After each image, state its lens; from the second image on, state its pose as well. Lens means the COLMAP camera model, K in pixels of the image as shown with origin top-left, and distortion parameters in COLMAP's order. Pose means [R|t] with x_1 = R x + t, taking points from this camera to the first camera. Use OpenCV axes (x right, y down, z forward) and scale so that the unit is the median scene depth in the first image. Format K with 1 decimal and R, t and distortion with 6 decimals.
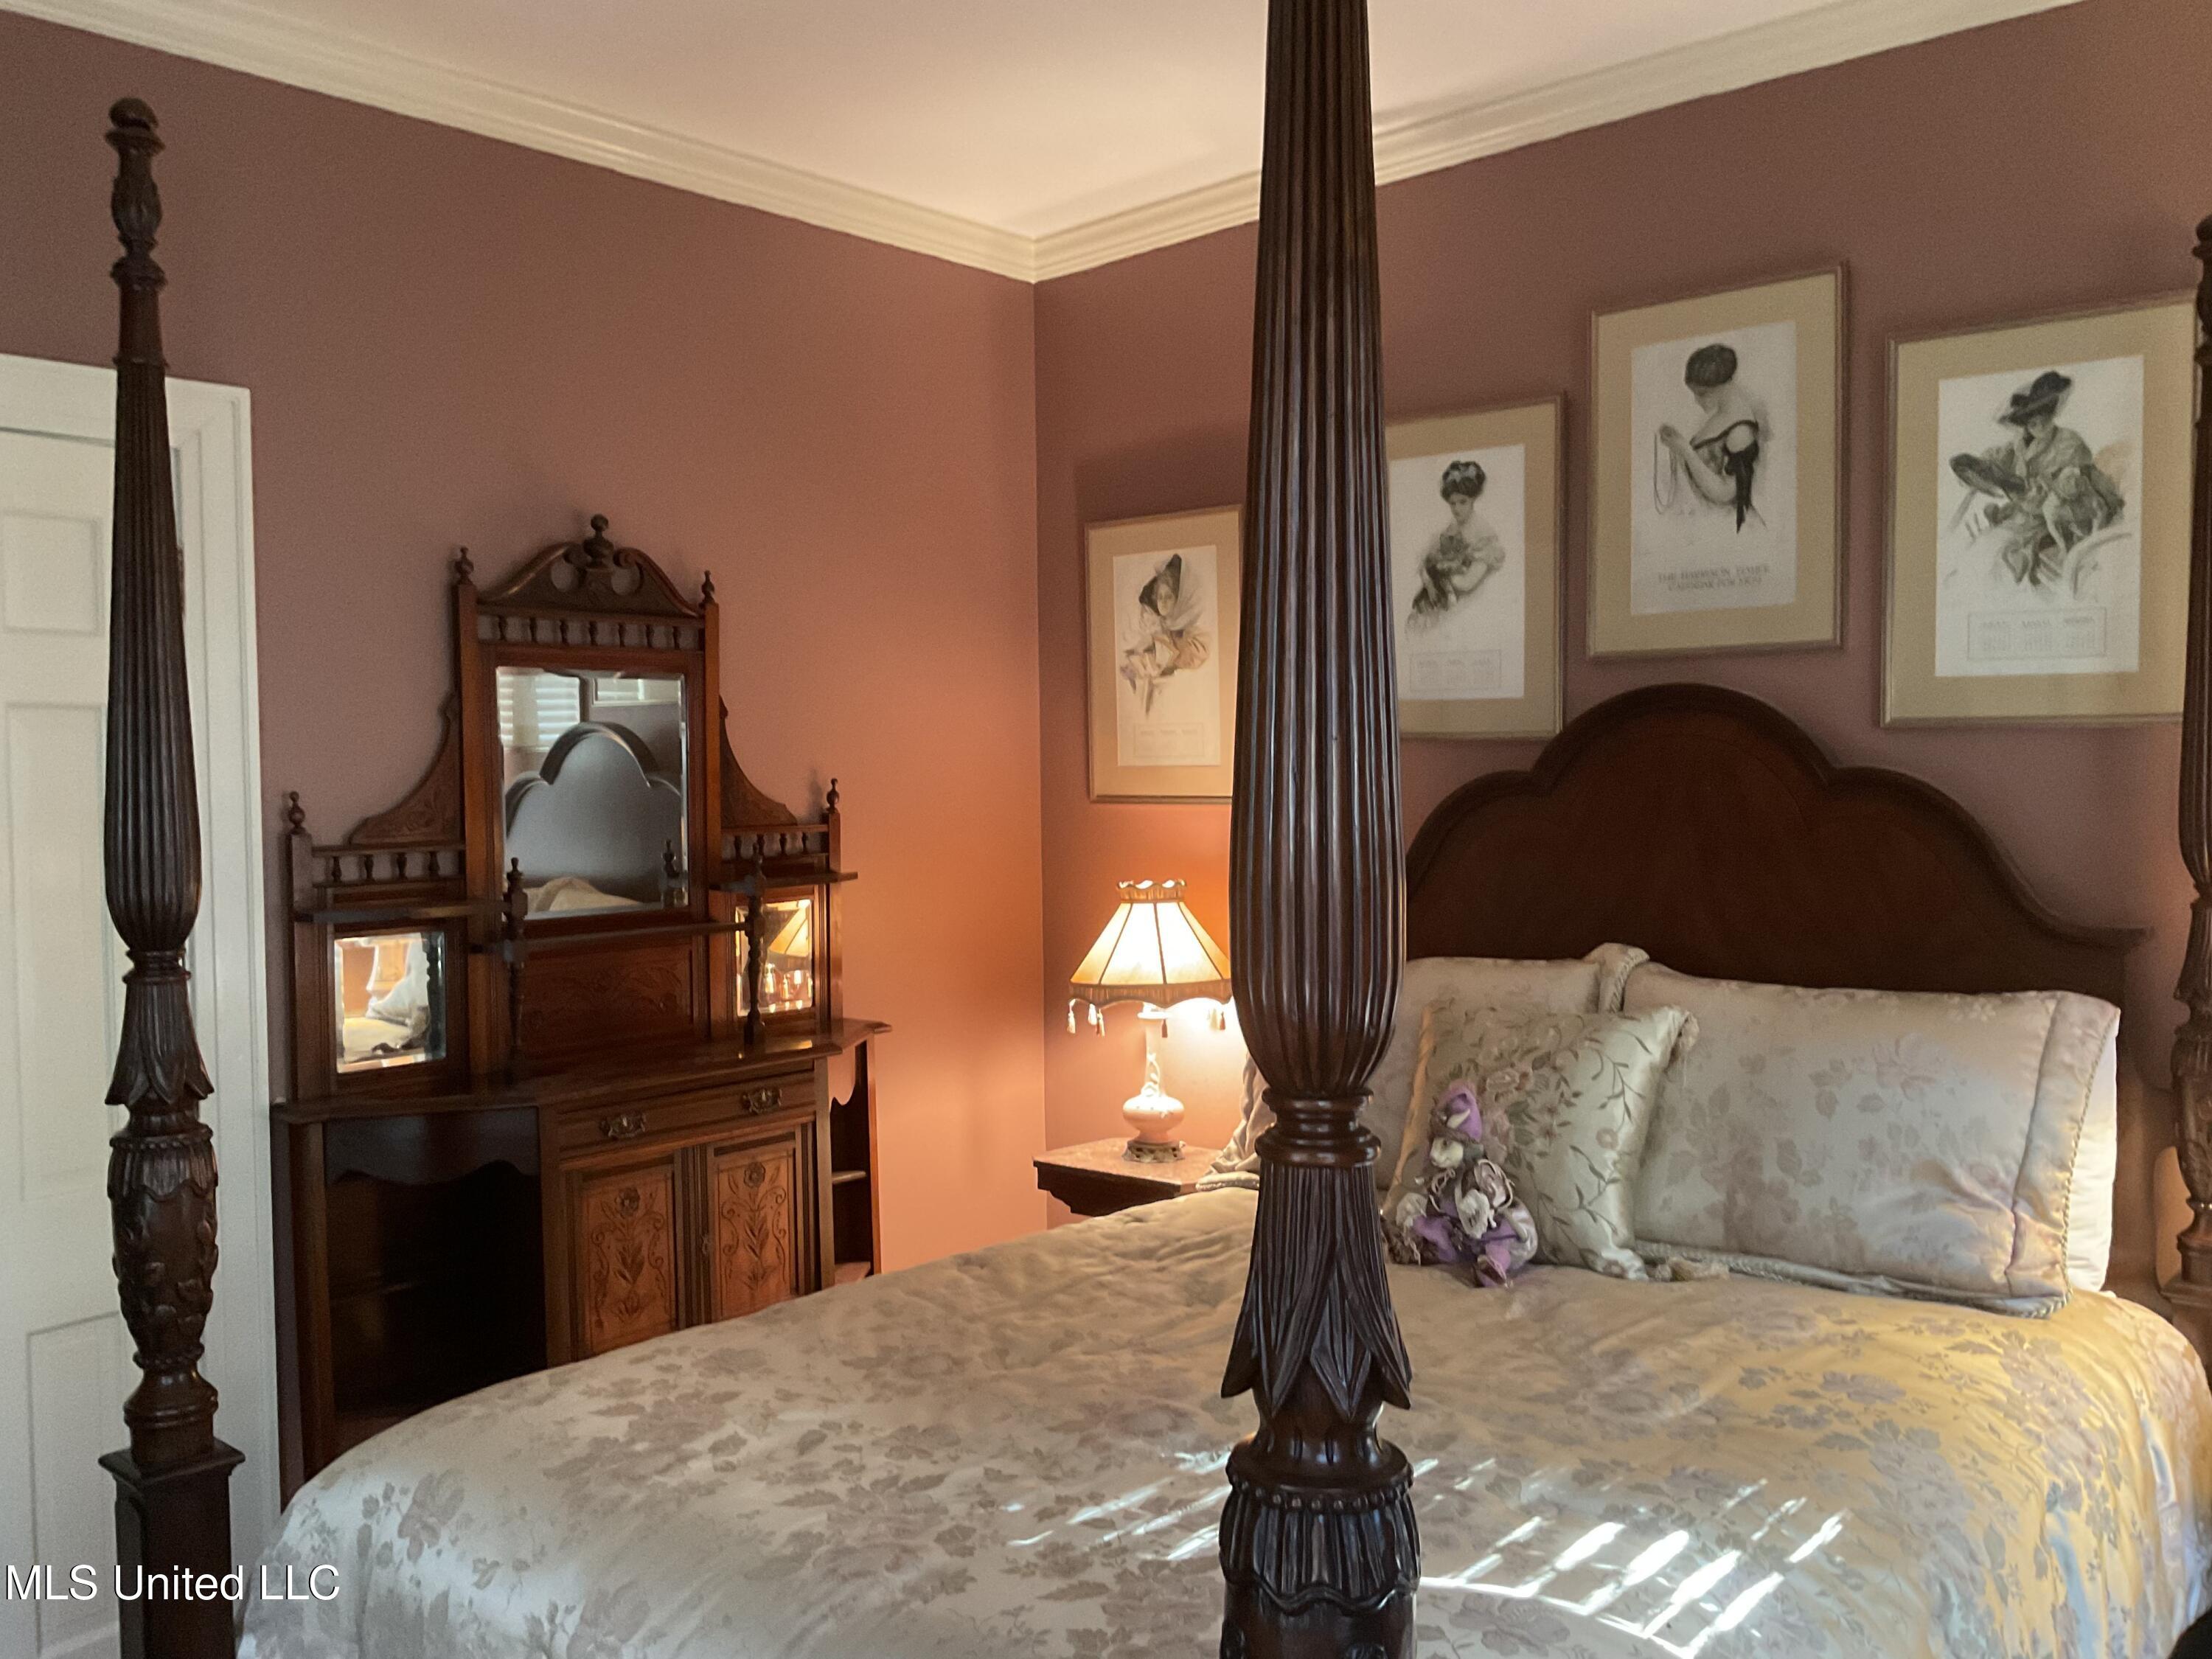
lens RADIAL K [[1870.0, 0, 1101.4], [0, 1870.0, 835.1], [0, 0, 1]] dist [0.131174, -0.261373]
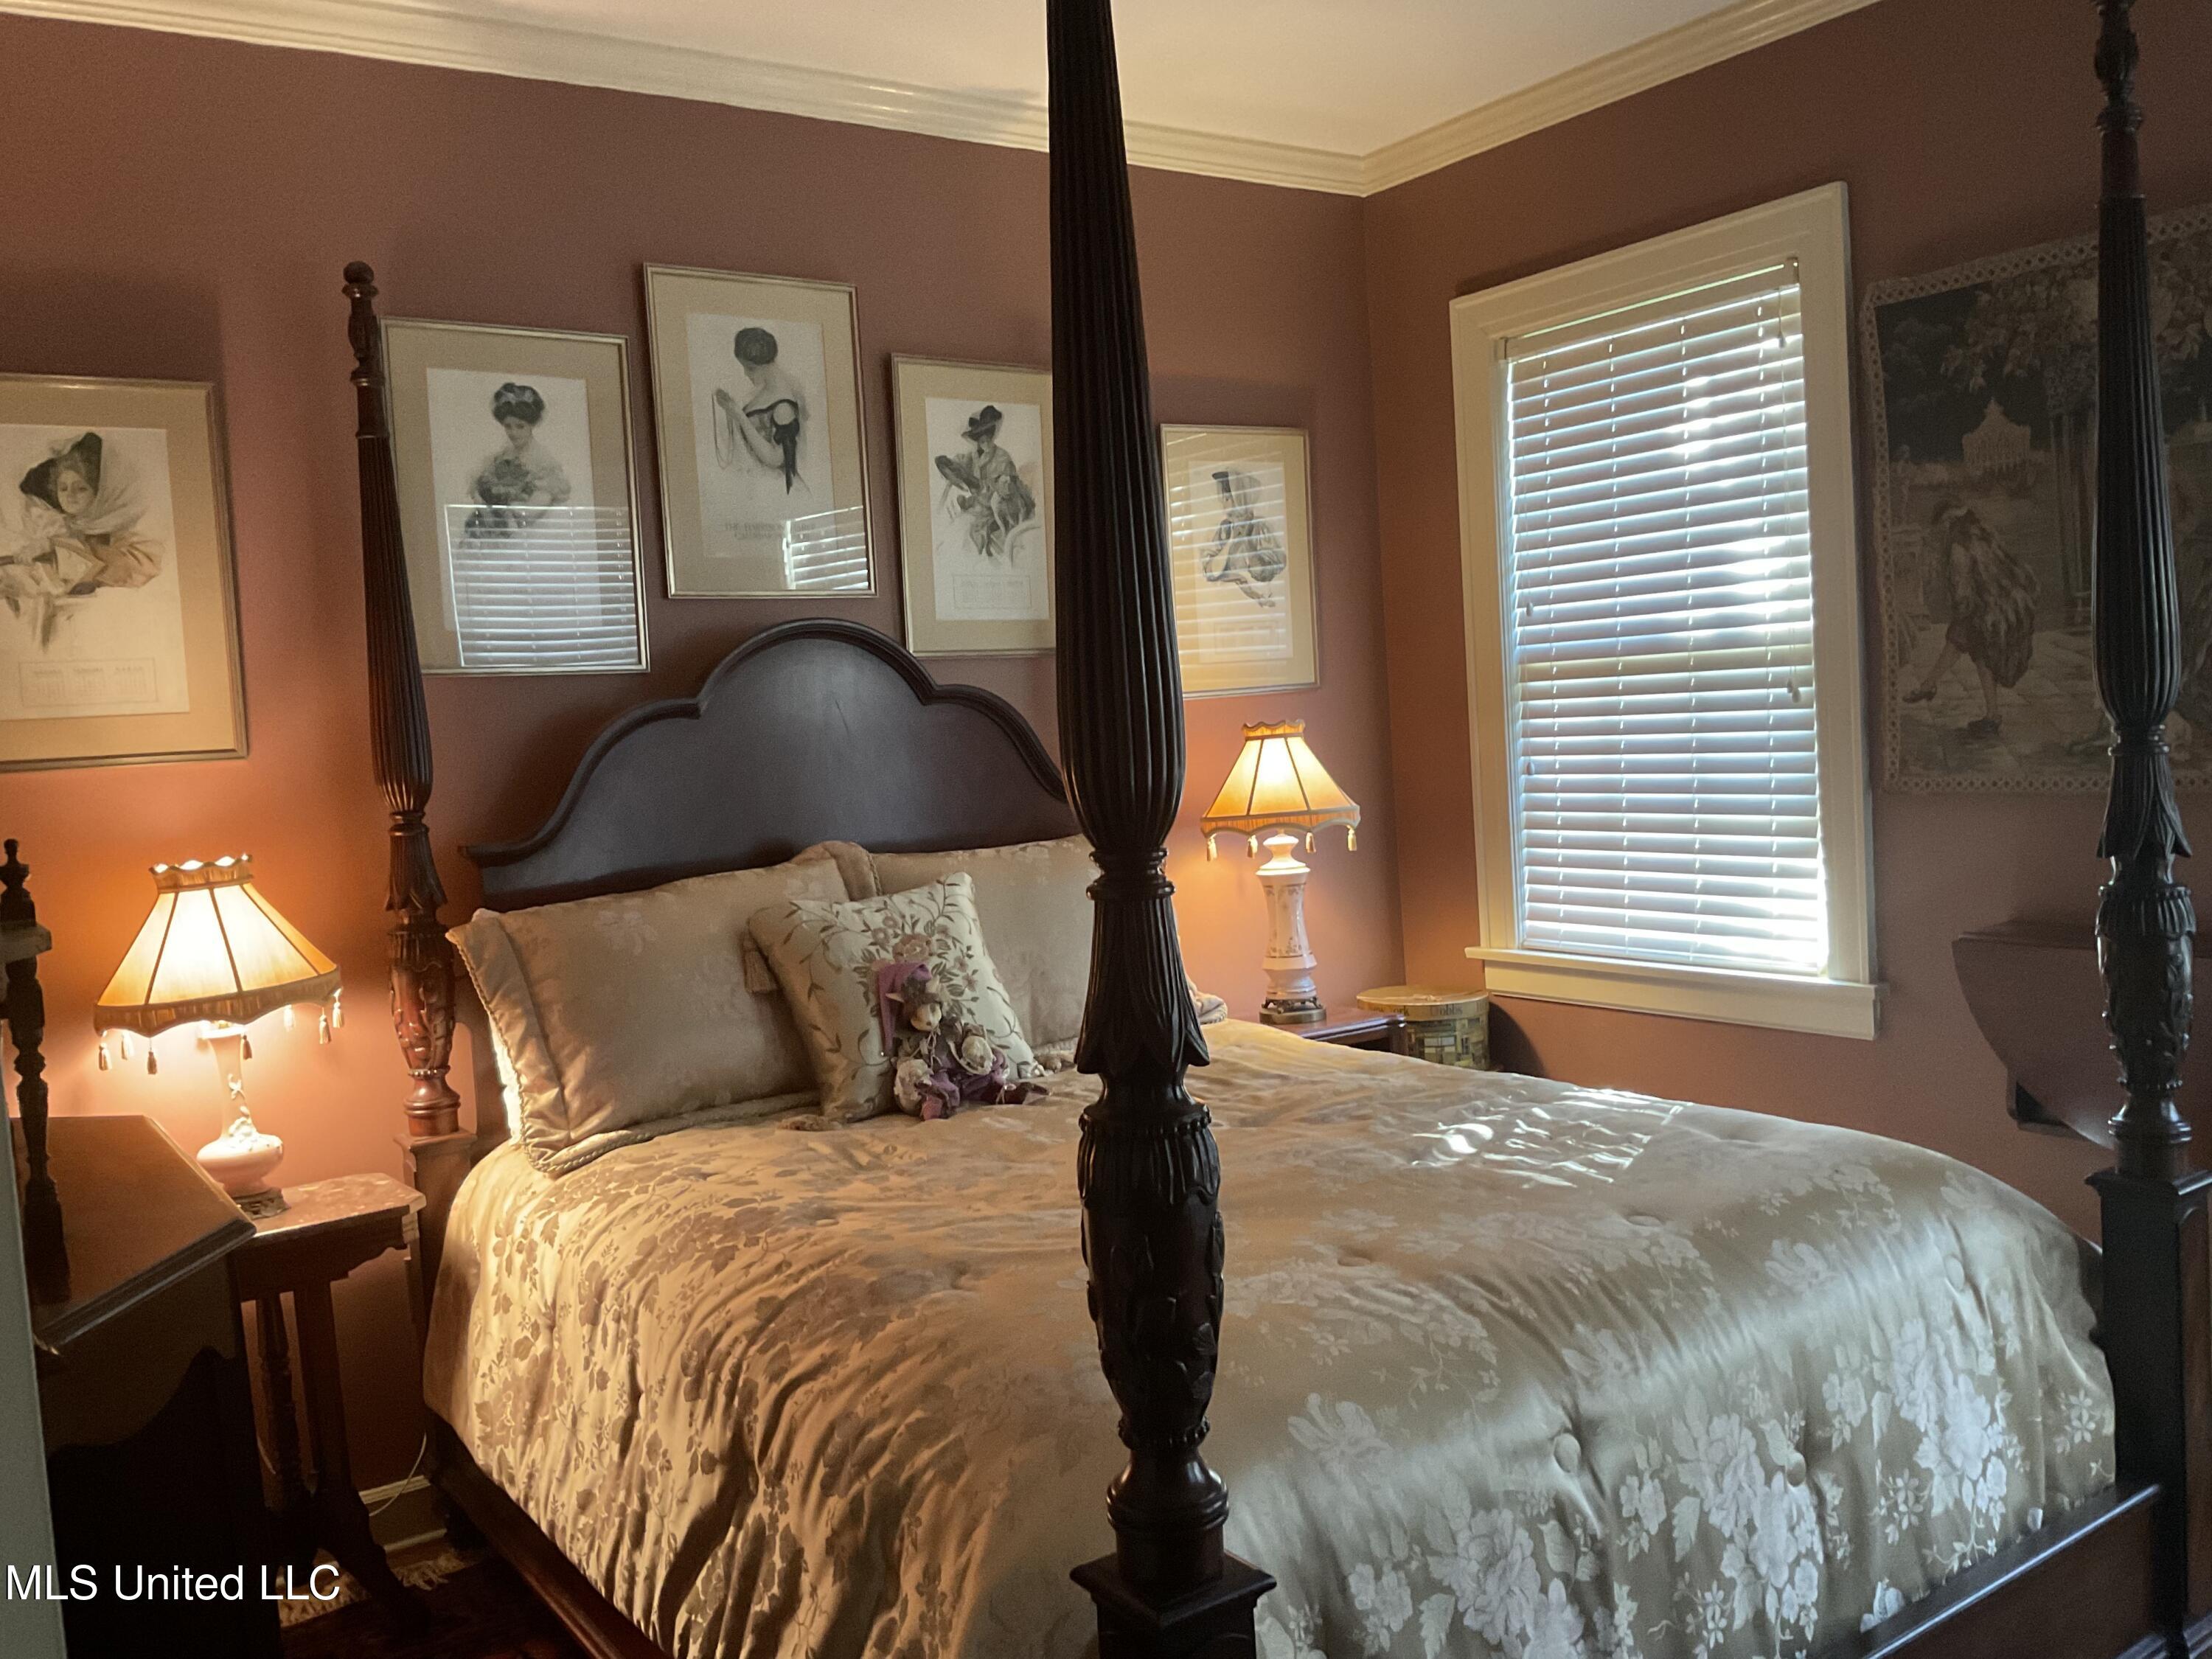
lens RADIAL K [[1870.0, 0, 1101.4], [0, 1870.0, 835.1], [0, 0, 1]] dist [0.131174, -0.261373]
pose [[0.209456, -0.057311, 0.976137, -0.768031], [0.101570, 0.994156, 0.036575, 0.027940], [-0.972528, 0.091486, 0.214053, 0.570965]]
